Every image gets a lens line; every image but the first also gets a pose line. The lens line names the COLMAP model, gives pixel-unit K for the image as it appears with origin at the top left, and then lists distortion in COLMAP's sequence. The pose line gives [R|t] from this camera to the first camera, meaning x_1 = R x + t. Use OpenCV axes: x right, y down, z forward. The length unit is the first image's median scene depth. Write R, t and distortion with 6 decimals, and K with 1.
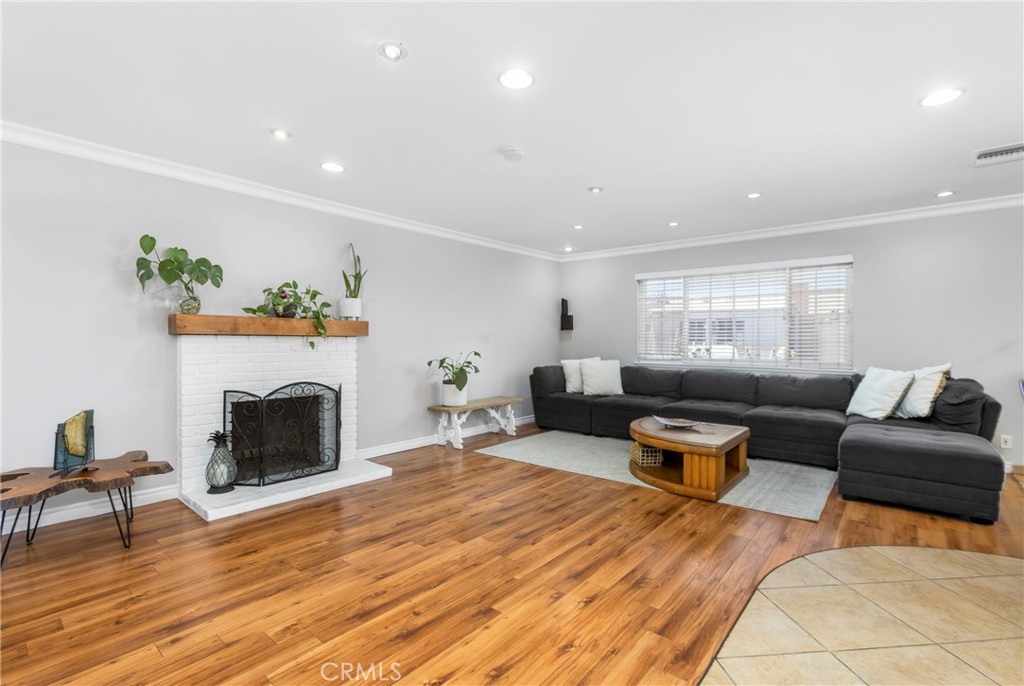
lens RADIAL K [[468.8, 0, 520.0], [0, 468.8, 341.7], [0, 0, 1]] dist [-0.010159, 0.002784]
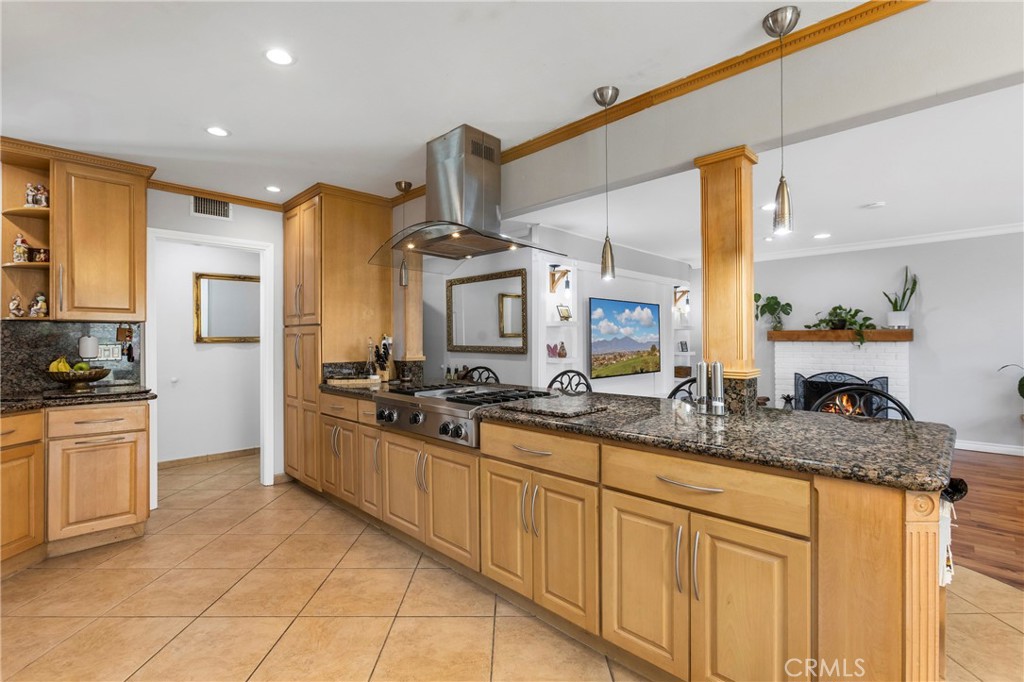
lens RADIAL K [[468.8, 0, 510.5], [0, 468.8, 336.6], [0, 0, 1]] dist [-0.010159, 0.002784]
pose [[-0.096240, -0.006582, -0.995336, 1.288727], [0.004616, 0.999964, -0.007059, -0.025464], [0.995347, -0.005274, -0.096206, 0.100381]]
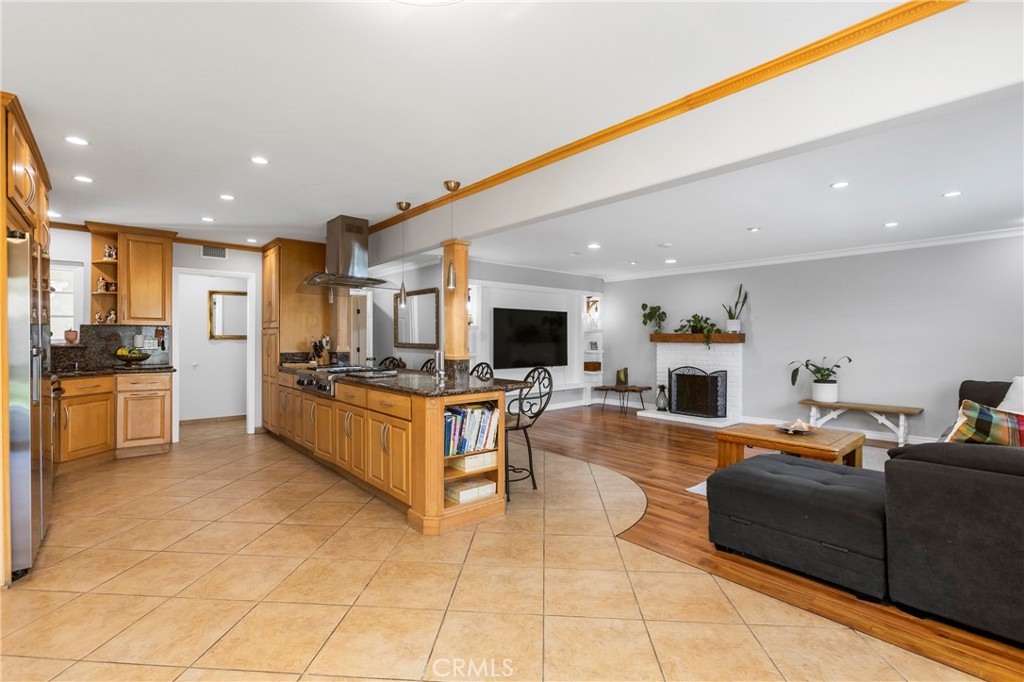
lens RADIAL K [[468.8, 0, 510.9], [0, 468.8, 338.3], [0, 0, 1]] dist [-0.010159, 0.002784]
pose [[-0.166291, -0.003581, -0.986070, 1.774518], [-0.003956, 0.999988, -0.002965, -0.024392], [0.986069, 0.003407, -0.166304, 0.658321]]
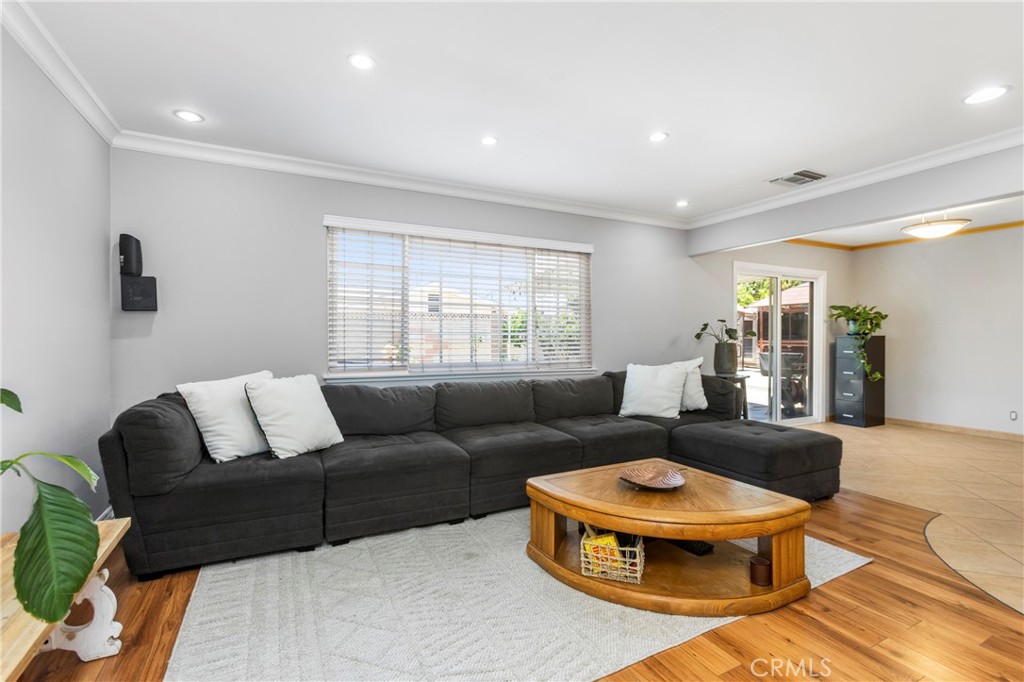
lens RADIAL K [[468.8, 0, 505.5], [0, 468.8, 338.4], [0, 0, 1]] dist [-0.010159, 0.002784]
pose [[0.404477, -0.003409, 0.914542, -0.318122], [0.002567, 0.999993, 0.002592, -0.001835], [-0.914545, 0.001300, 0.404483, 1.119996]]
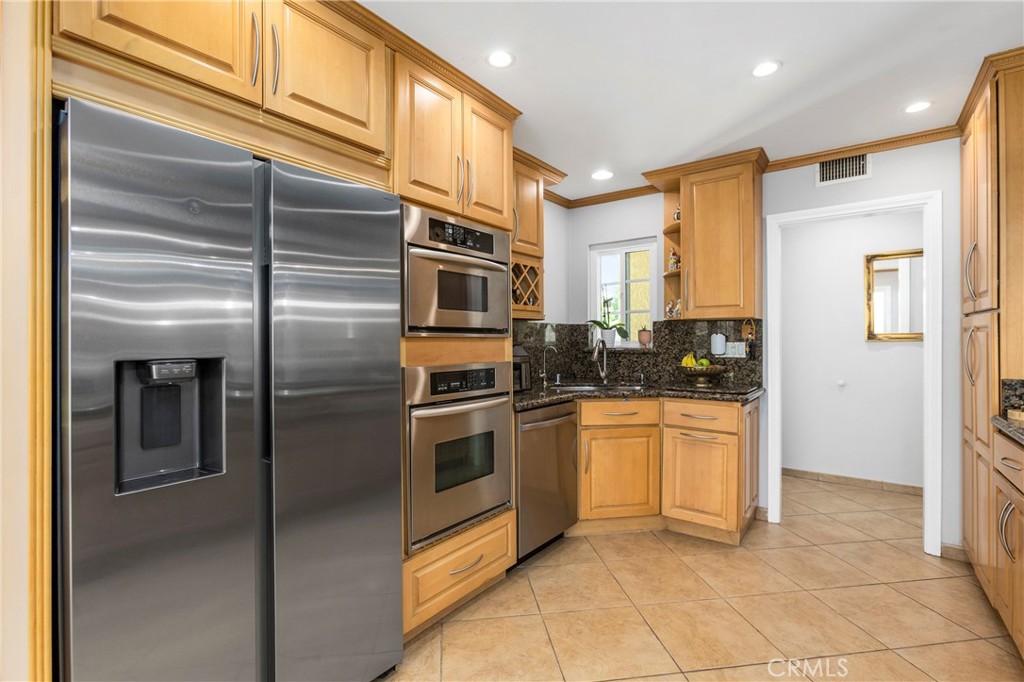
lens RADIAL K [[468.8, 0, 511.0], [0, 468.8, 339.3], [0, 0, 1]] dist [-0.010159, 0.002784]
pose [[-0.998742, 0.001887, -0.050116, 0.917335], [0.001910, 0.999998, -0.000420, -0.025428], [0.050115, -0.000515, -0.998743, 0.127393]]
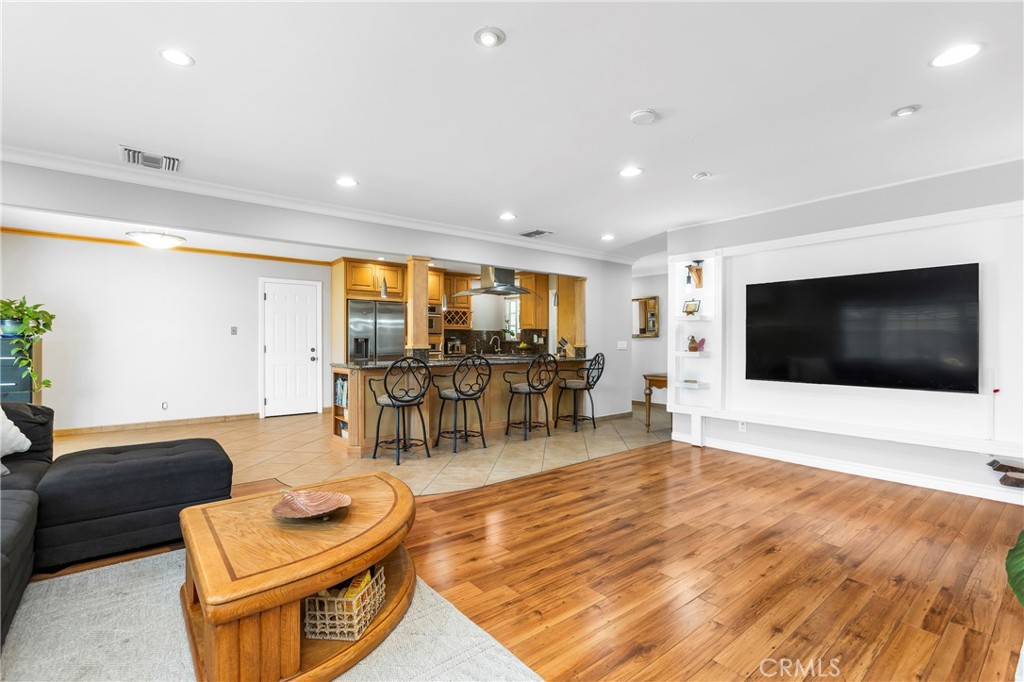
lens RADIAL K [[468.8, 0, 512.2], [0, 468.8, 346.0], [0, 0, 1]] dist [-0.010159, 0.002784]
pose [[-0.979970, -0.005640, 0.199065, 0.044664], [-0.003638, 0.999939, 0.010422, -0.000342], [-0.199111, 0.009489, -0.979931, 1.739466]]
